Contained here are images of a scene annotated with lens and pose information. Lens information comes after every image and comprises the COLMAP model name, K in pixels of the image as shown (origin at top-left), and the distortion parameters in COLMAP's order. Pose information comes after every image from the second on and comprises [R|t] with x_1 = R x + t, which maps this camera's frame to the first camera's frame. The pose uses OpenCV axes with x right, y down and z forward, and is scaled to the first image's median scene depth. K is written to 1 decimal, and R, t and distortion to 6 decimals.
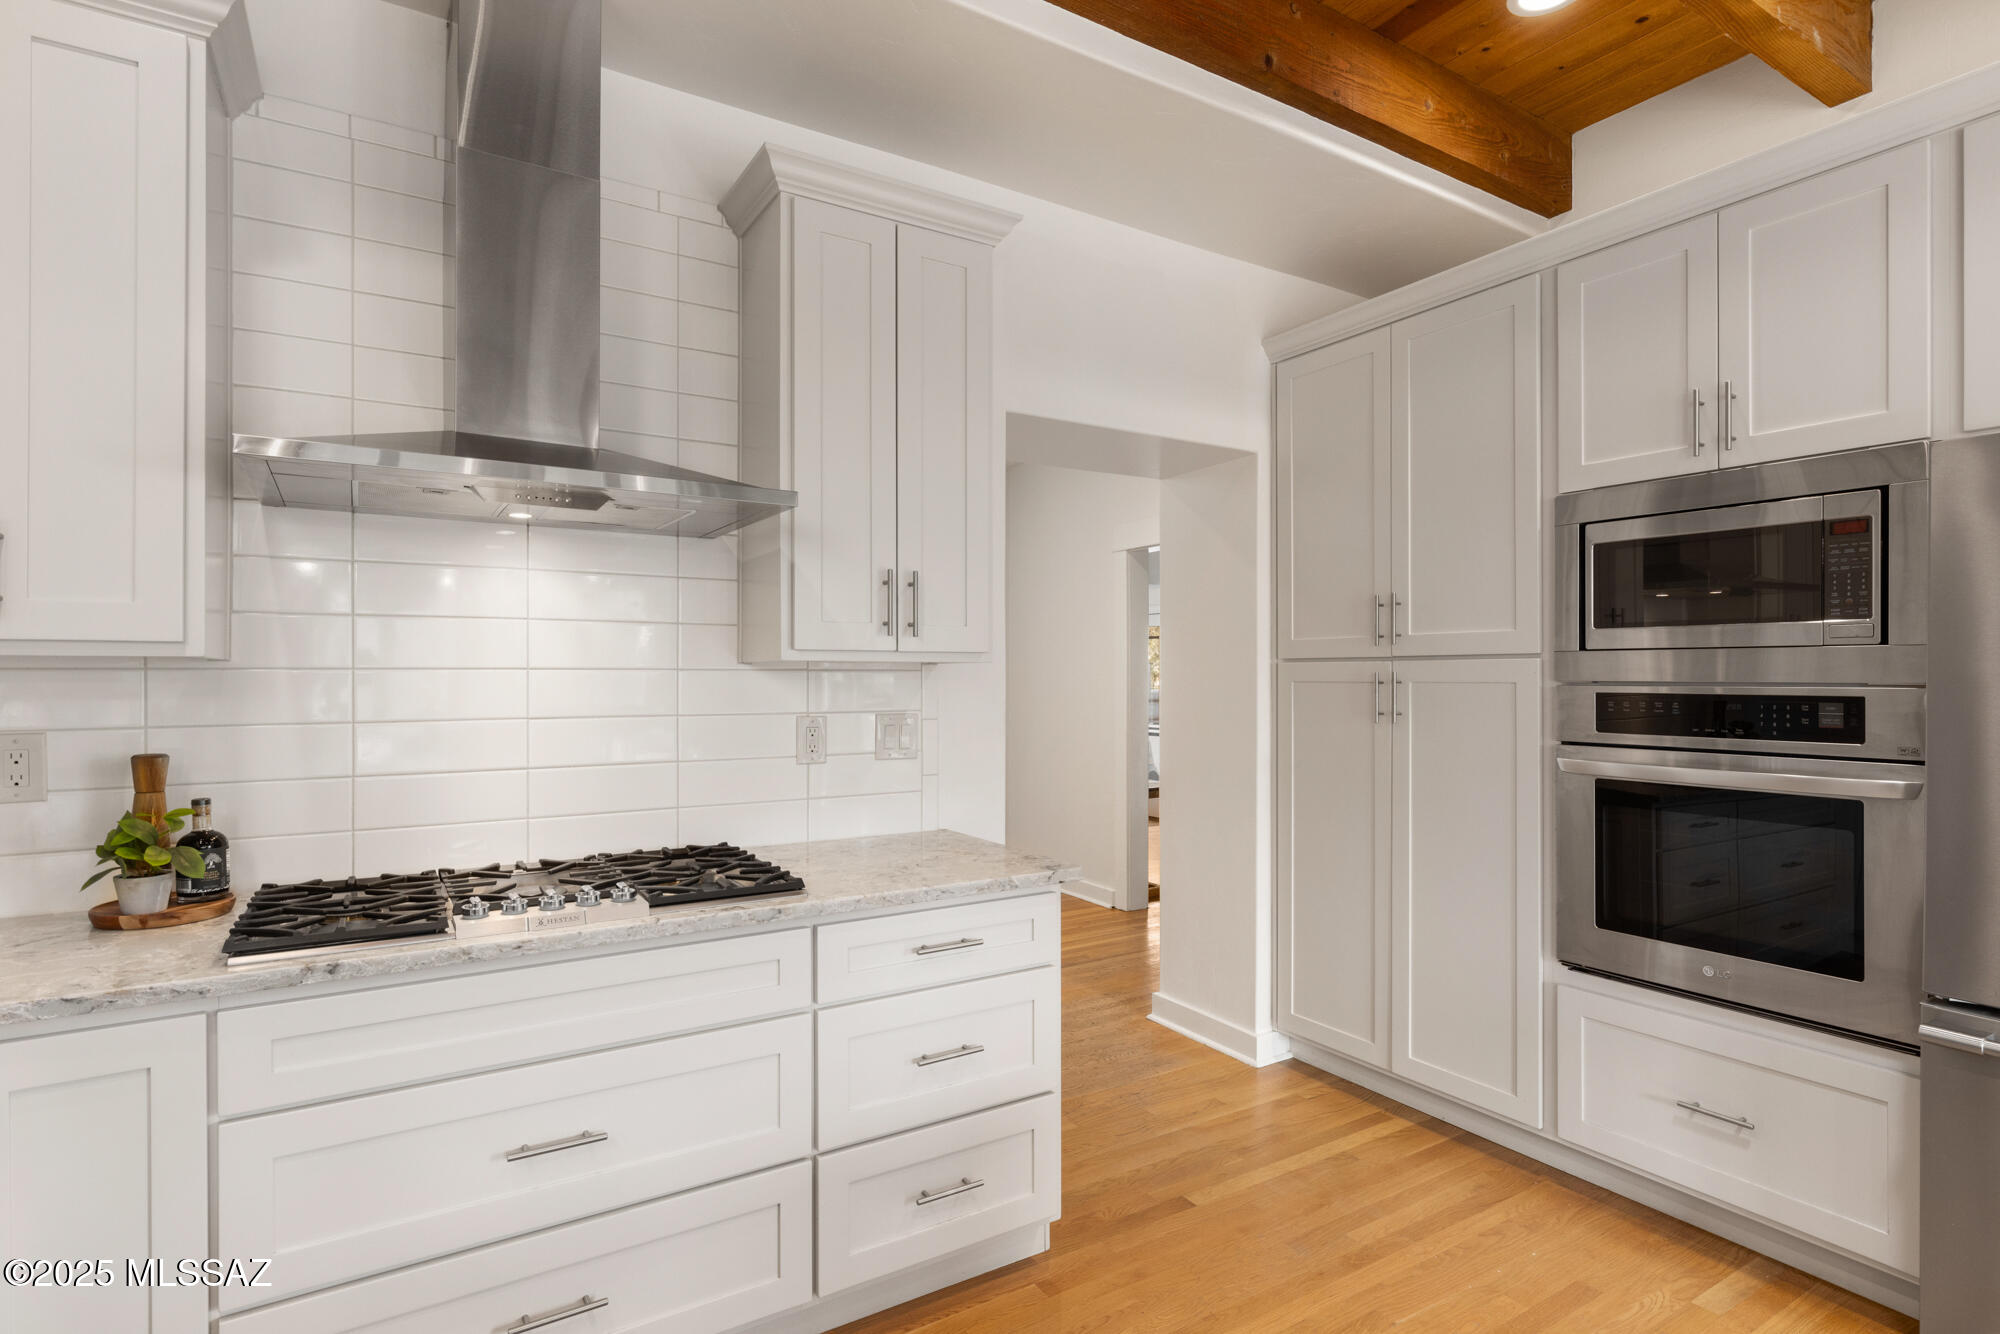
lens RADIAL K [[1053.1, 0, 1001.8], [0, 1053.1, 669.6], [0, 0, 1]] dist [-0.002232, 0.003314]
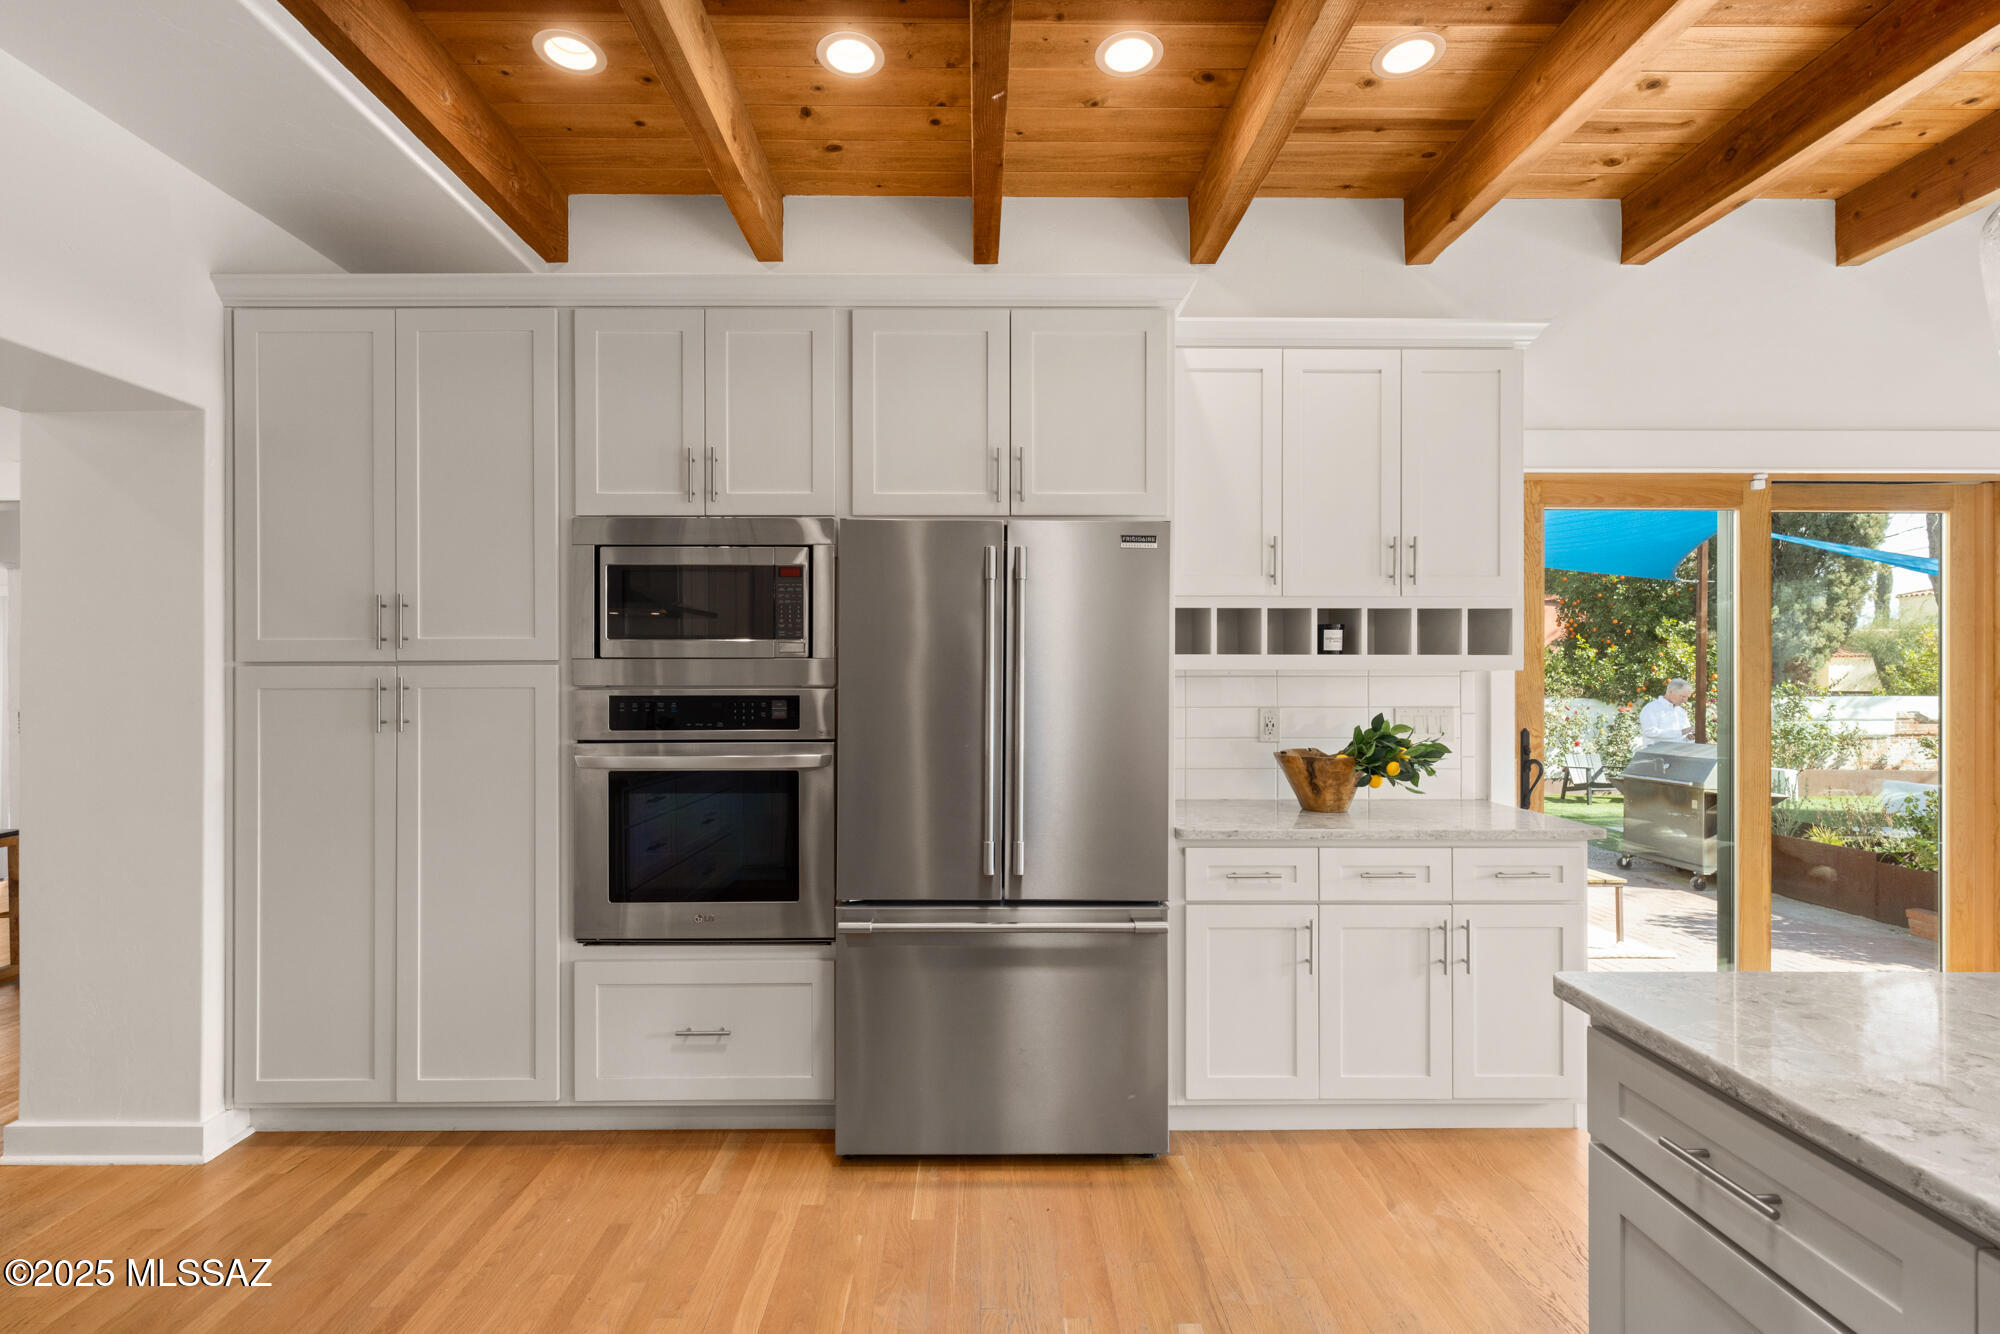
lens RADIAL K [[915.6, 0, 993.2], [0, 915.6, 674.7], [0, 0, 1]] dist [0.010450, -0.001414]
pose [[0.511924, 0.002685, 0.859027, -0.070433], [-0.001972, 0.999996, -0.001951, 0.000380], [-0.859029, -0.000695, 0.511927, 0.131240]]
